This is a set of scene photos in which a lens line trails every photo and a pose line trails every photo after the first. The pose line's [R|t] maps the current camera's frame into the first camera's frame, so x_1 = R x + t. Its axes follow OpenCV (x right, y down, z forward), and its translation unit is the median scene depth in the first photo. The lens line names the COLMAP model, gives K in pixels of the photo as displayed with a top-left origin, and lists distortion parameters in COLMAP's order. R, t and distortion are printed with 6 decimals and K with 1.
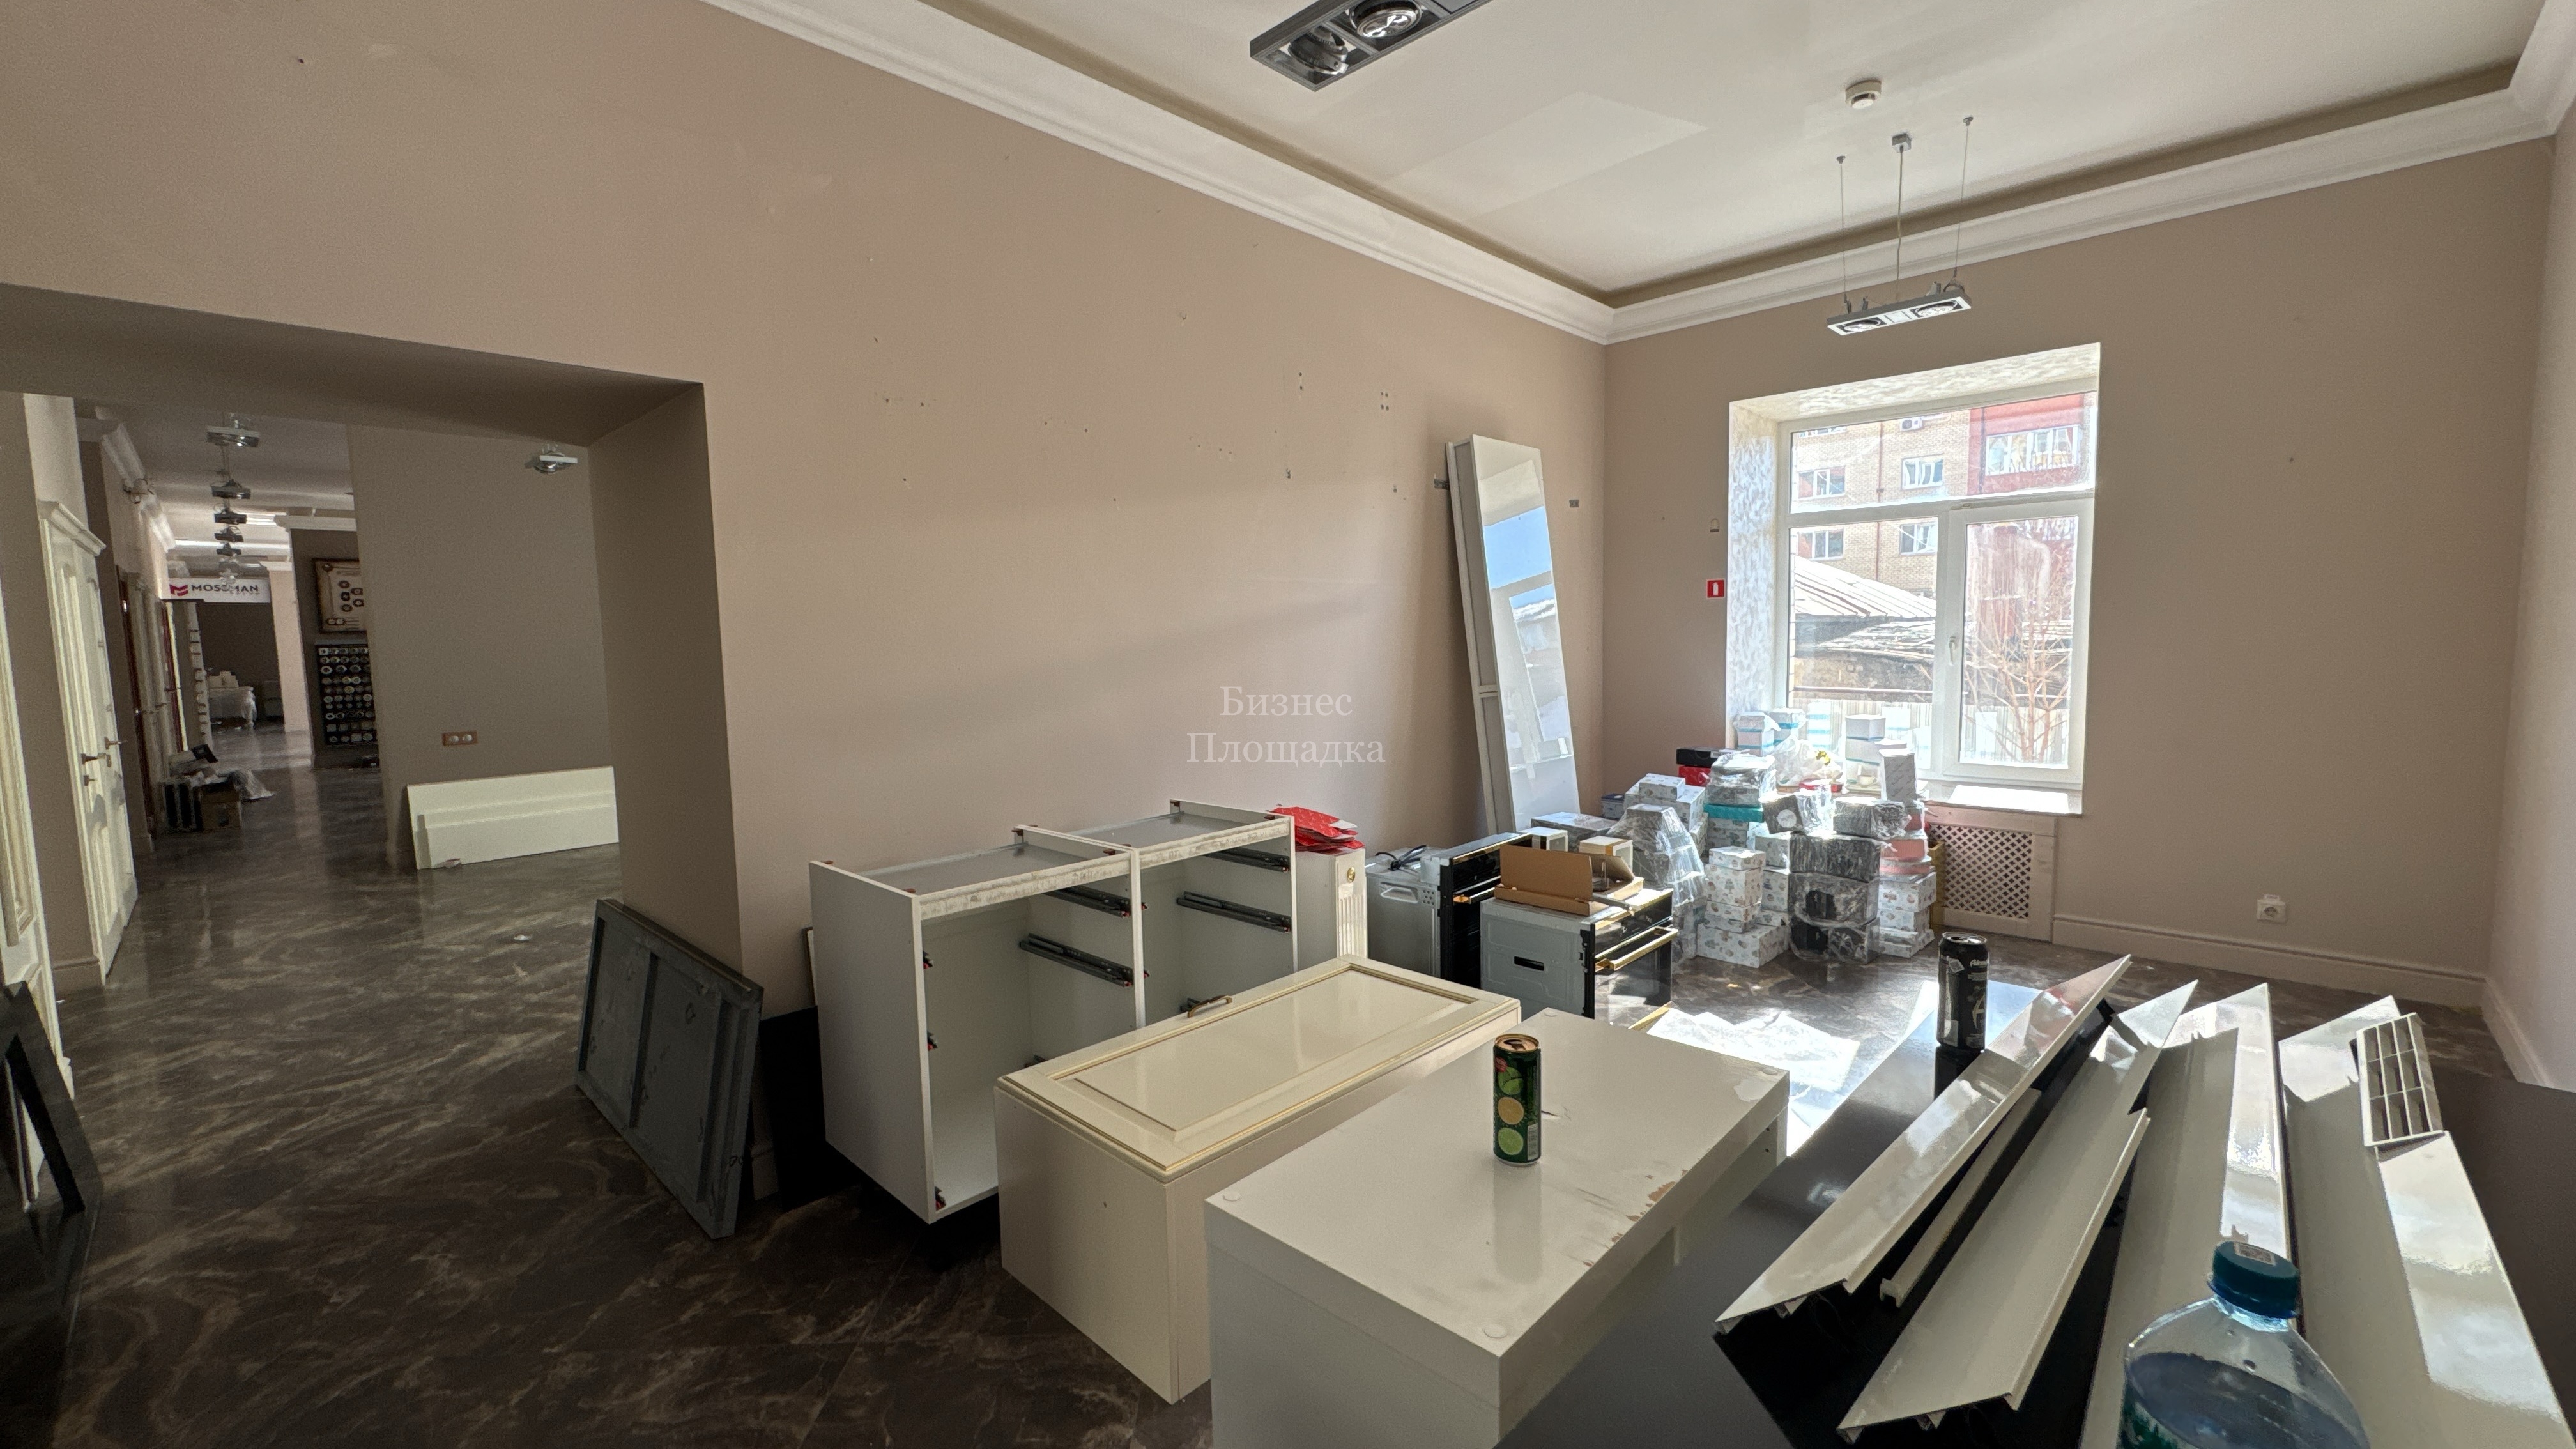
lens RADIAL K [[1029.8, 0, 1298.9], [0, 1029.8, 722.0], [0, 0, 1]] dist [-0.000568, -0.000588]
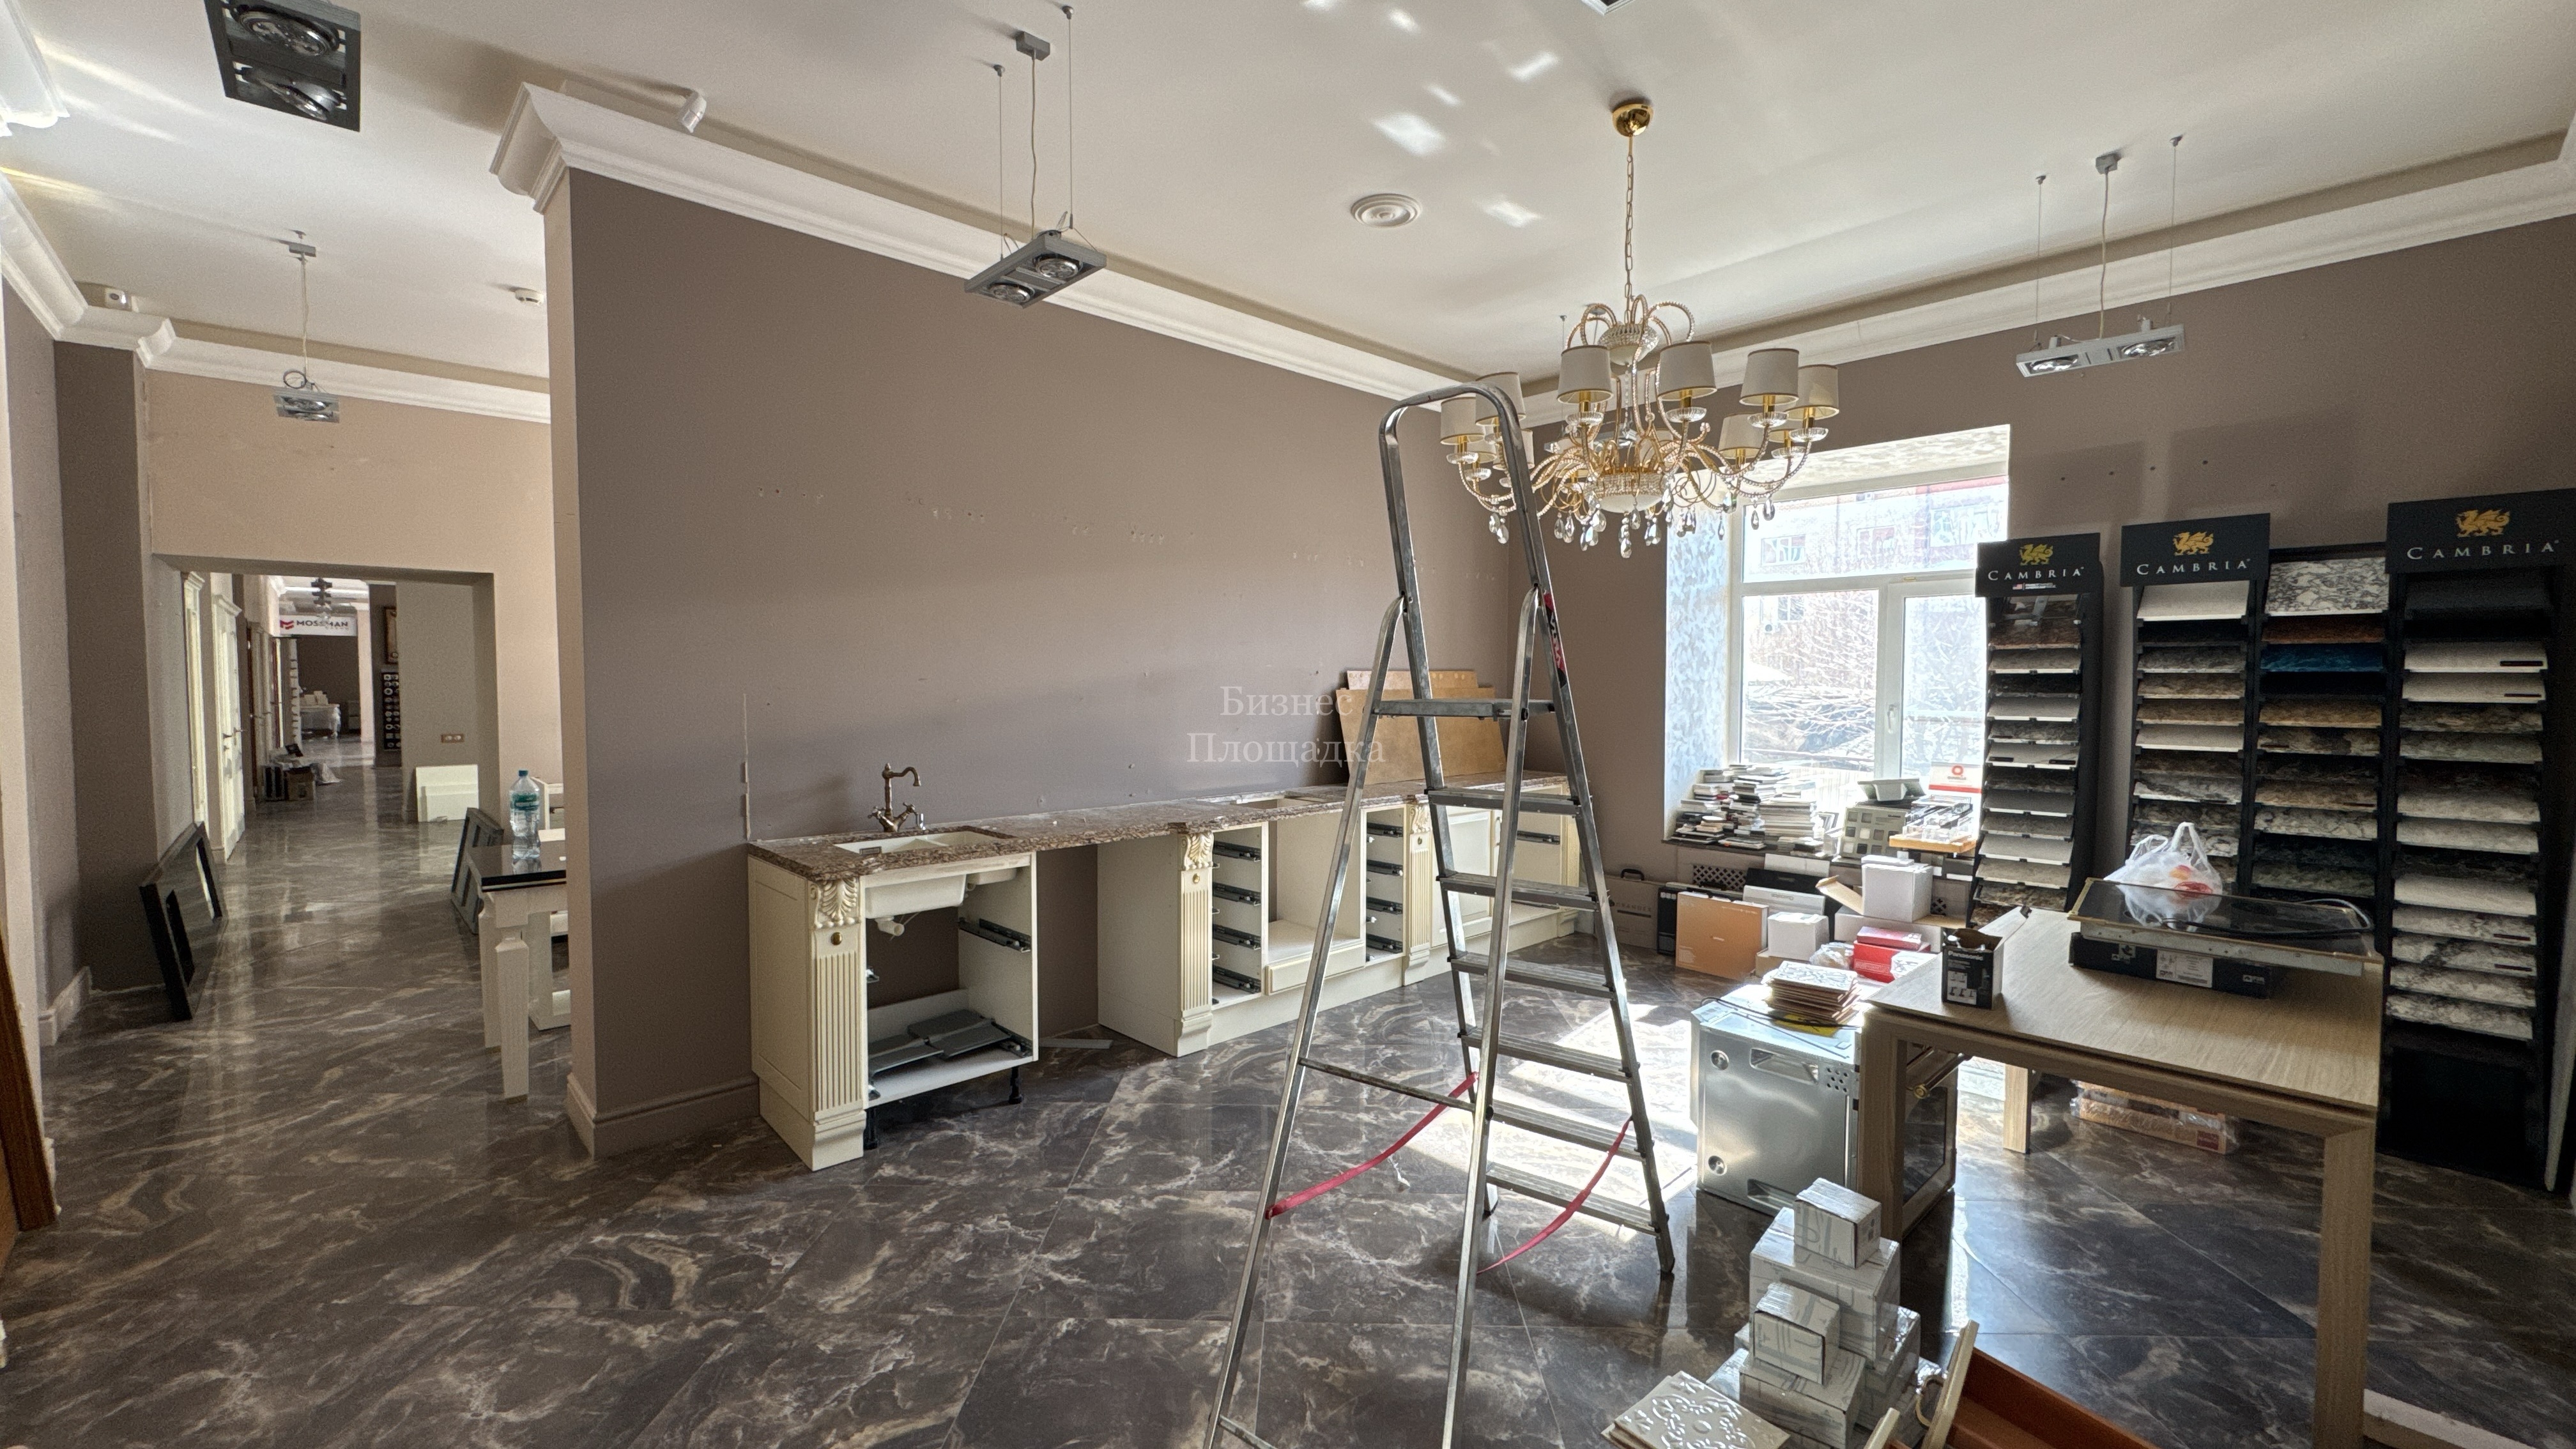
lens RADIAL K [[1029.8, 0, 1274.9], [0, 1029.8, 730.9], [0, 0, 1]] dist [-0.000568, -0.000588]
pose [[0.997741, 0.029246, -0.060477, 0.263397], [-0.031581, 0.998778, -0.038019, 0.013870], [0.059291, 0.039843, 0.997445, -0.238076]]
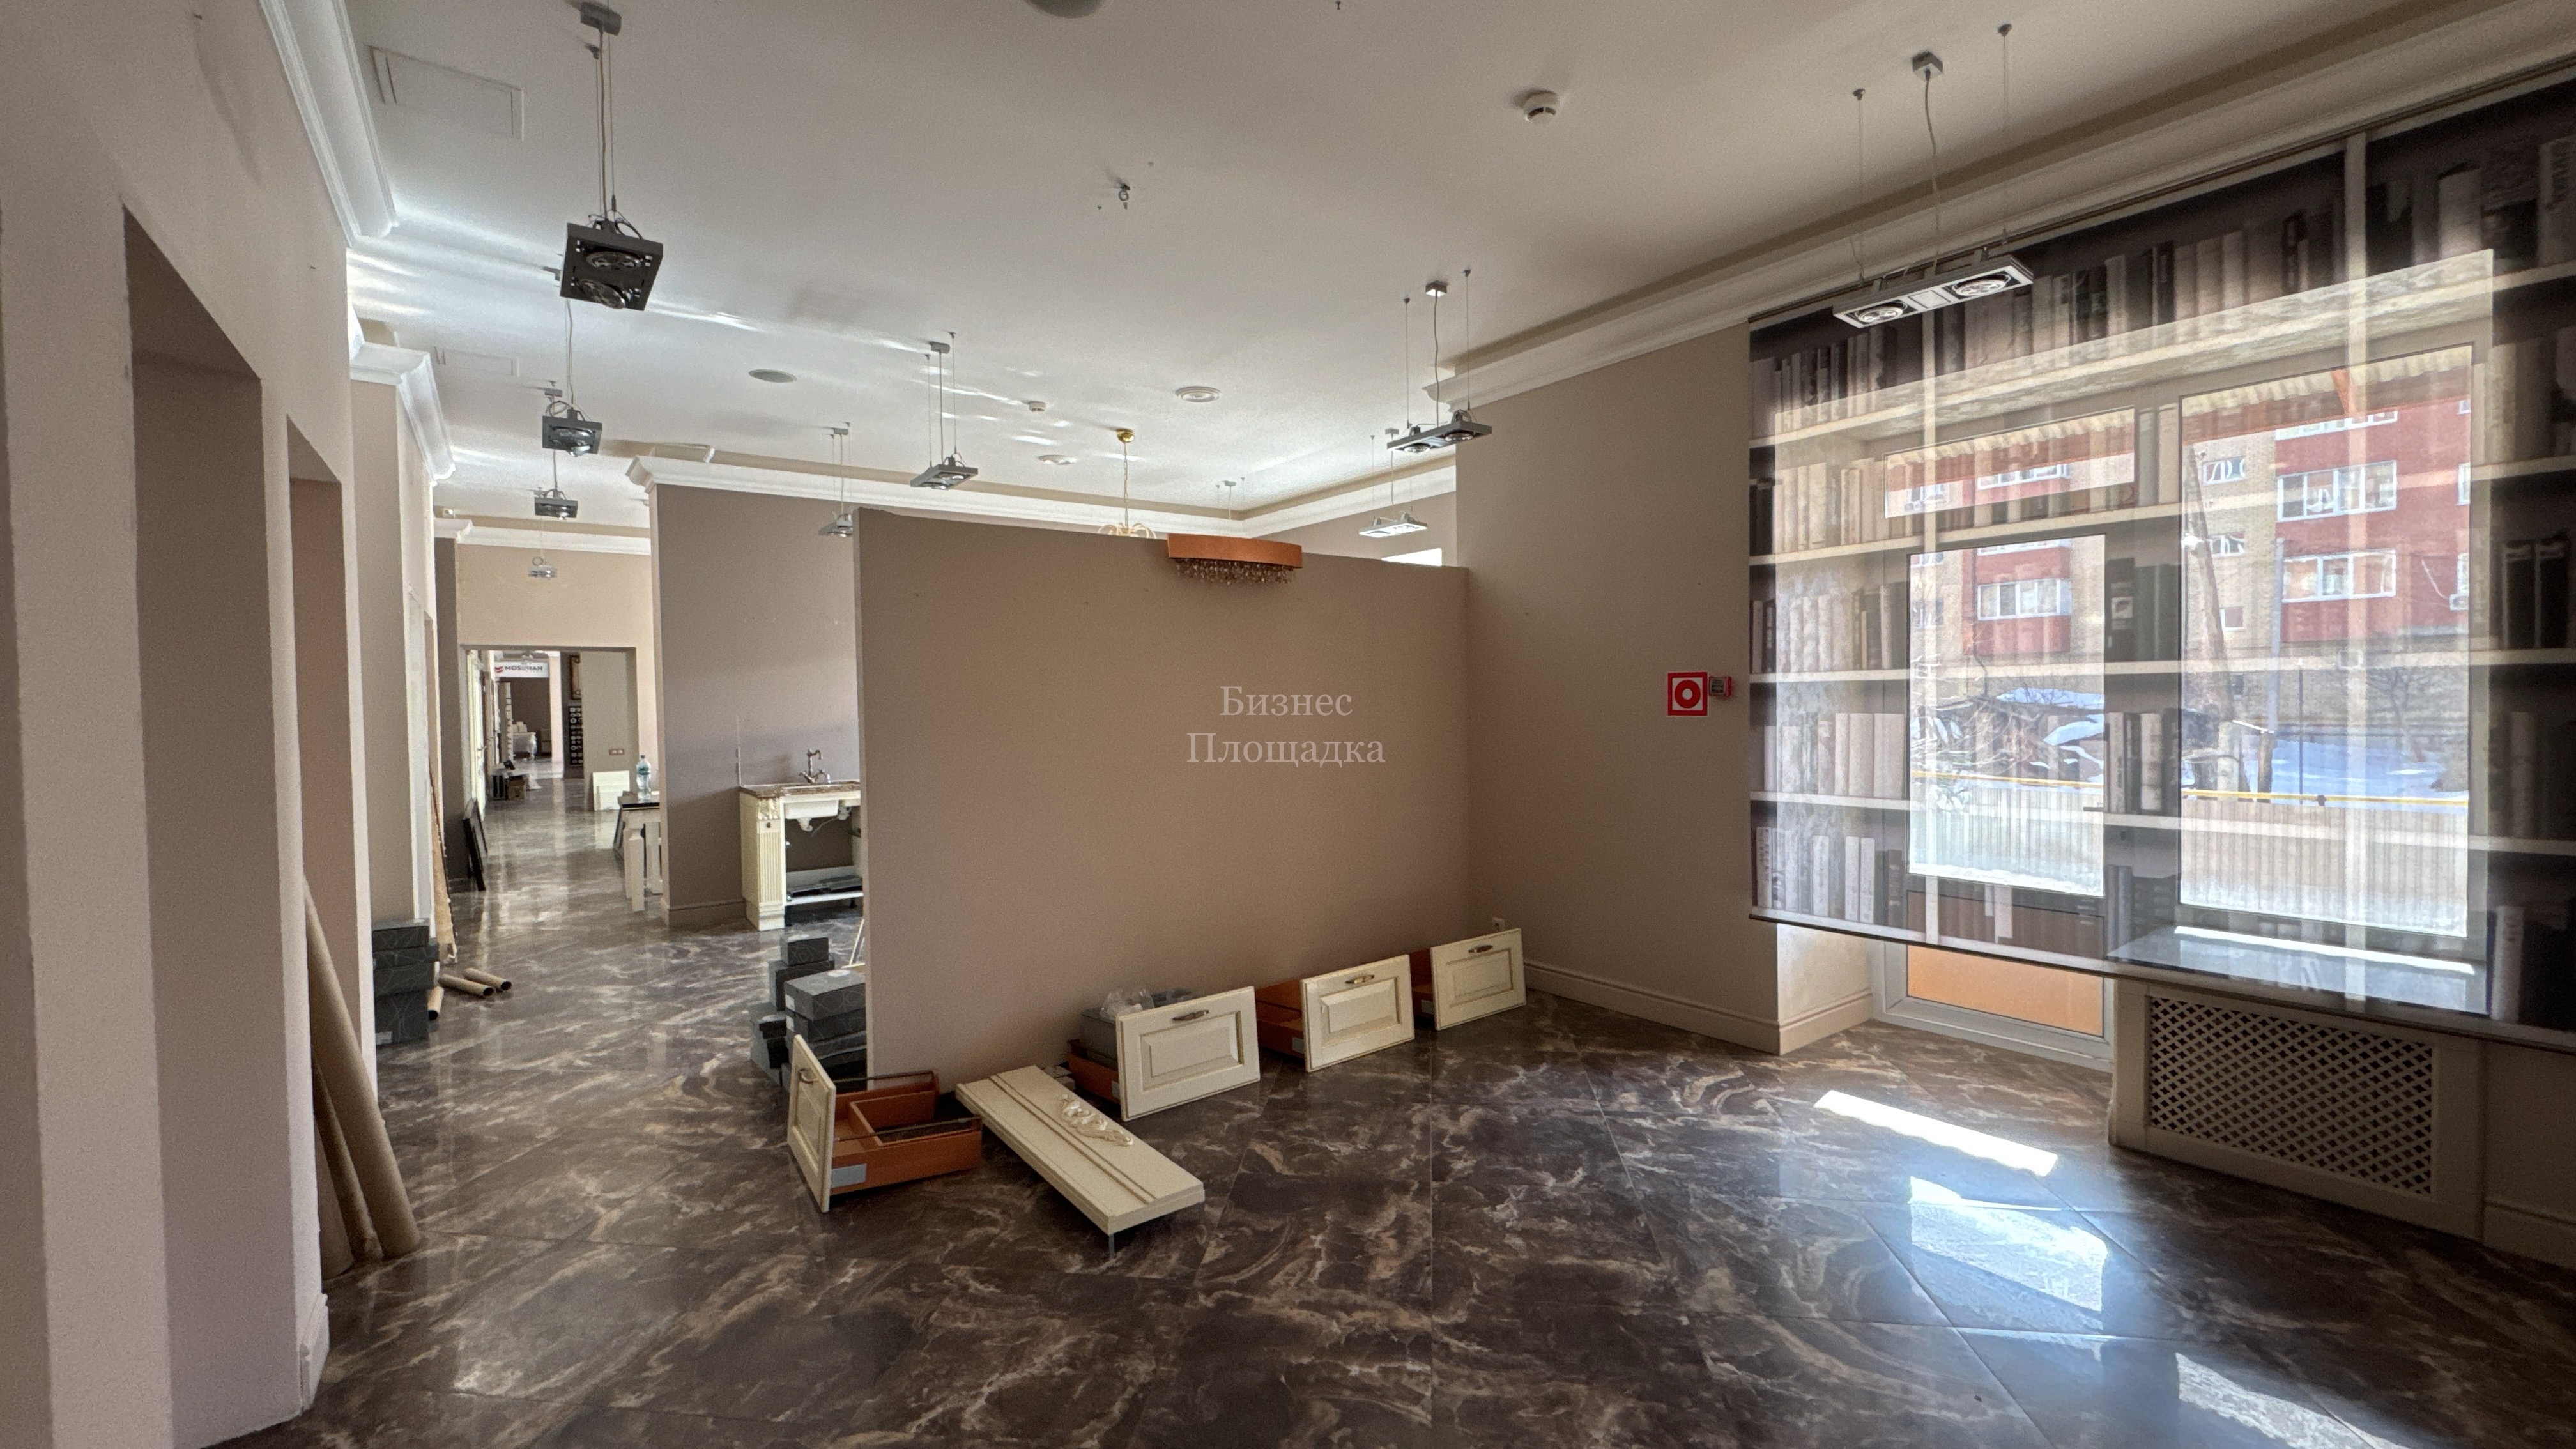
lens RADIAL K [[1029.8, 0, 1280.1], [0, 1029.8, 723.2], [0, 0, 1]] dist [-0.000568, -0.000588]
pose [[0.985817, 0.011824, -0.167410, 0.500987], [-0.022184, 0.997943, -0.060151, 0.030772], [0.166354, 0.063012, 0.984051, -0.488627]]
